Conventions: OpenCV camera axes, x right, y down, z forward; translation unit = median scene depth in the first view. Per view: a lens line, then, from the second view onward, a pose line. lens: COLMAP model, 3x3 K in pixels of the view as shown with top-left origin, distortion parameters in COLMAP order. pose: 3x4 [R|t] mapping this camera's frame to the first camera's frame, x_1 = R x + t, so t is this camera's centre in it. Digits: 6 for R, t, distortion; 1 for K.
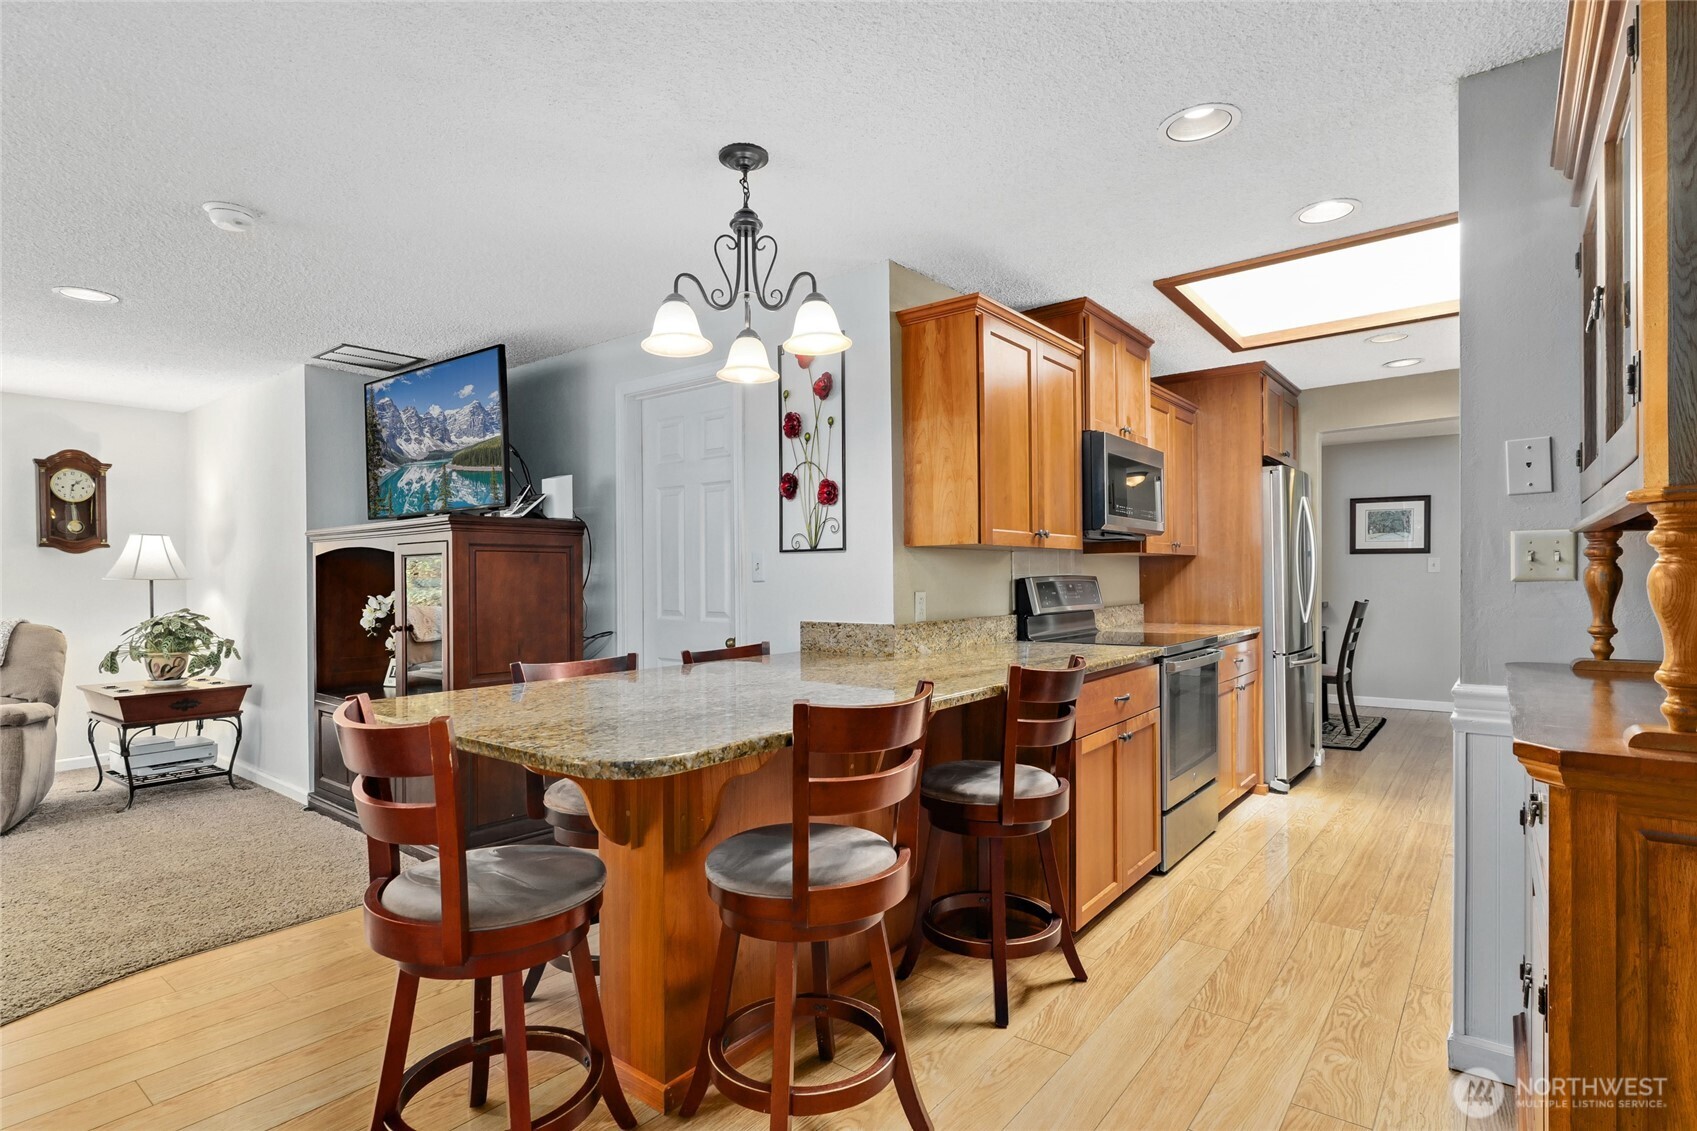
lens RADIAL K [[830.9, 0, 848.5], [0, 830.9, 565.5], [0, 0, 1]] dist [-0.000922, 0.000866]
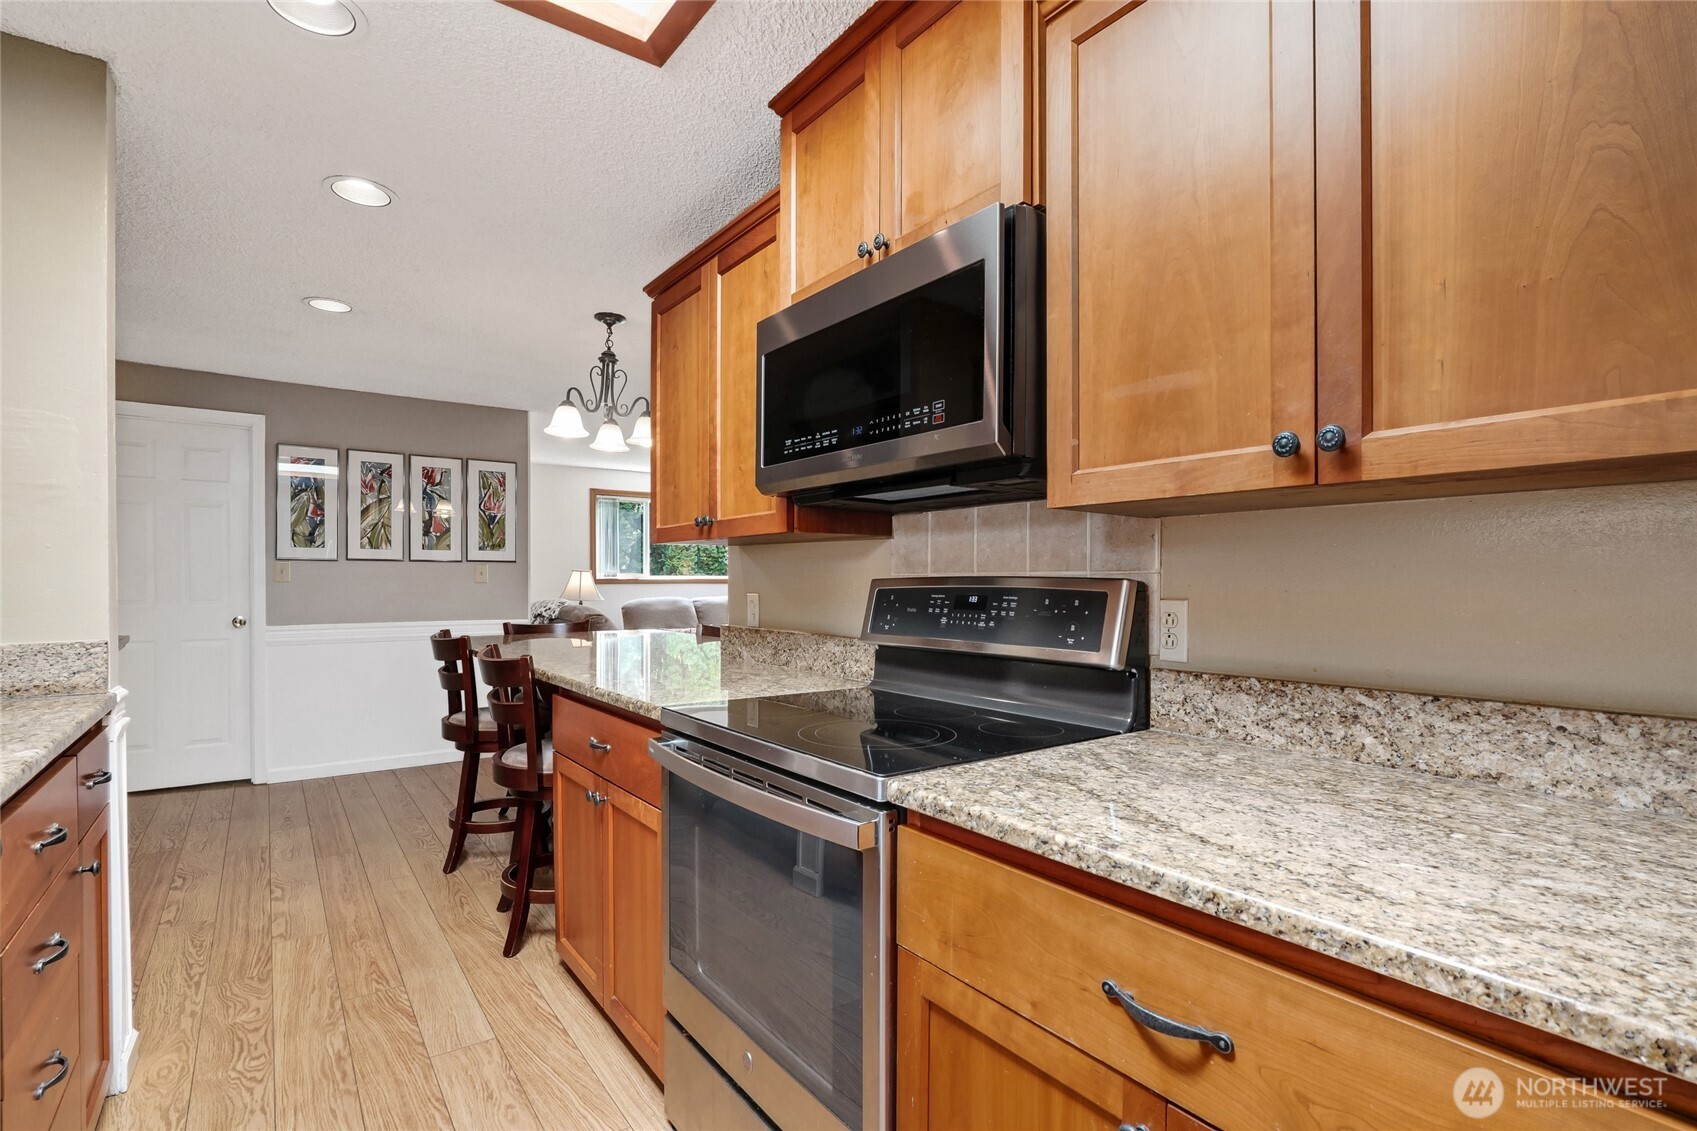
lens RADIAL K [[799.8, 0, 848.5], [0, 799.8, 565.5], [0, 0, 1]] dist [-0.004006, -0.000473]
pose [[-0.260468, -0.009110, -0.965439, 1.267016], [0.012546, 0.999839, -0.012819, 0.018293], [0.965401, -0.015451, -0.260312, 1.848113]]
